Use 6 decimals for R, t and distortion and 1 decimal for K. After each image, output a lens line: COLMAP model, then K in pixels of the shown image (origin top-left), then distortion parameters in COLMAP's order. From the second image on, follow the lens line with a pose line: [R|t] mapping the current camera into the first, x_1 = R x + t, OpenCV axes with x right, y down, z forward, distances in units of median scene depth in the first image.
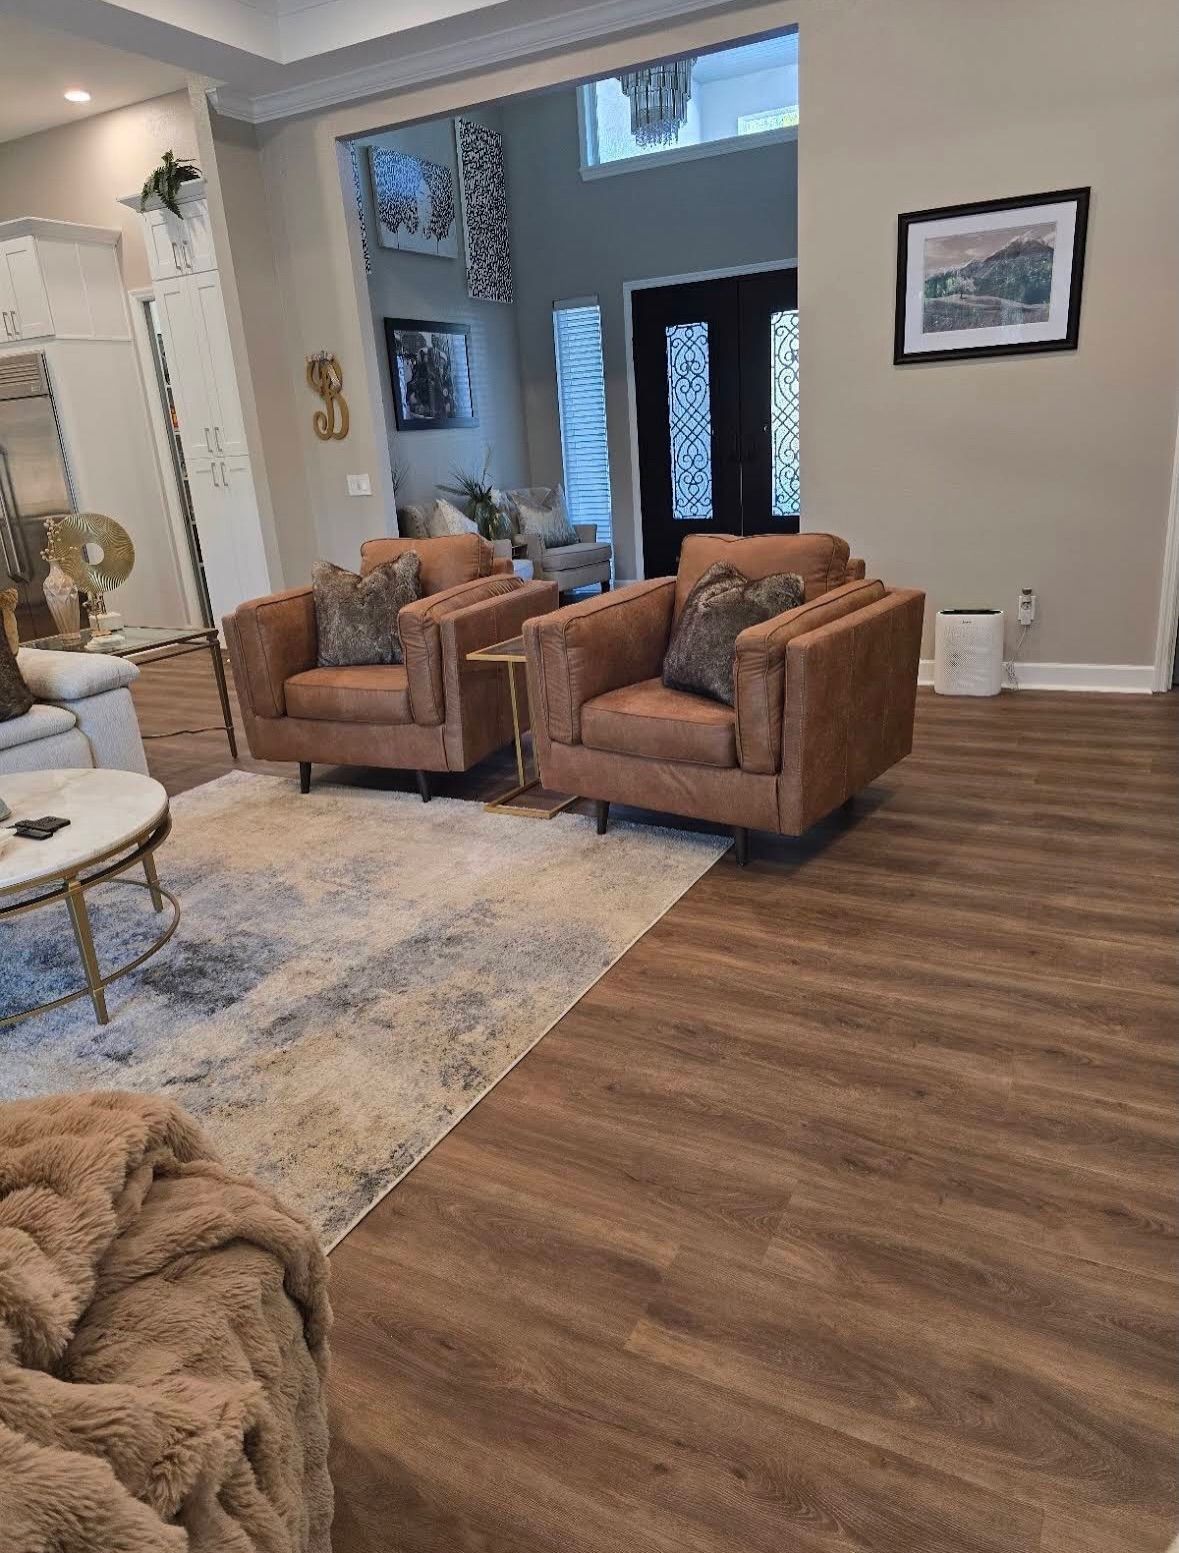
lens RADIAL K [[1045.1, 0, 590.2], [0, 1045.1, 778.7], [0, 0, 1]] dist [0.009158, -0.000508]
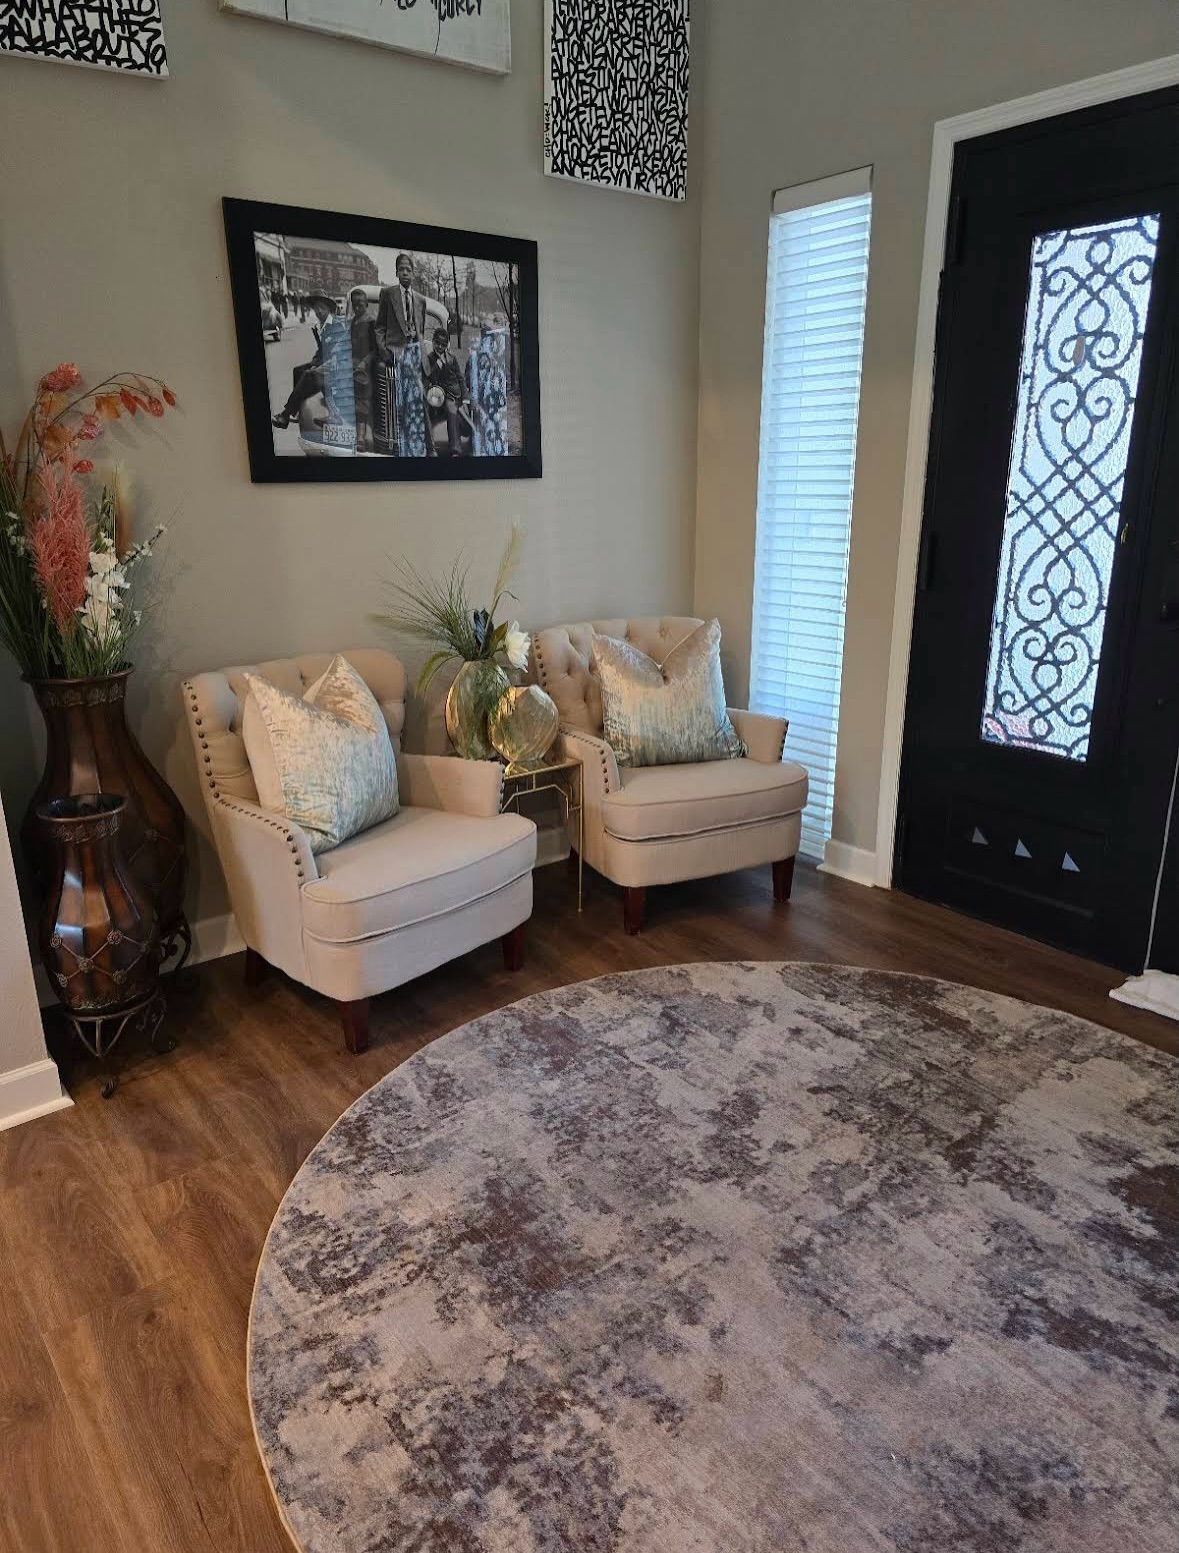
lens RADIAL K [[1045.1, 0, 587.2], [0, 1045.1, 778.6], [0, 0, 1]] dist [0.009158, -0.000508]
pose [[0.911558, 0.172481, -0.373247, 0.098417], [-0.173518, 0.984339, 0.031101, -0.230950], [0.372766, 0.036415, 0.927211, 0.610567]]
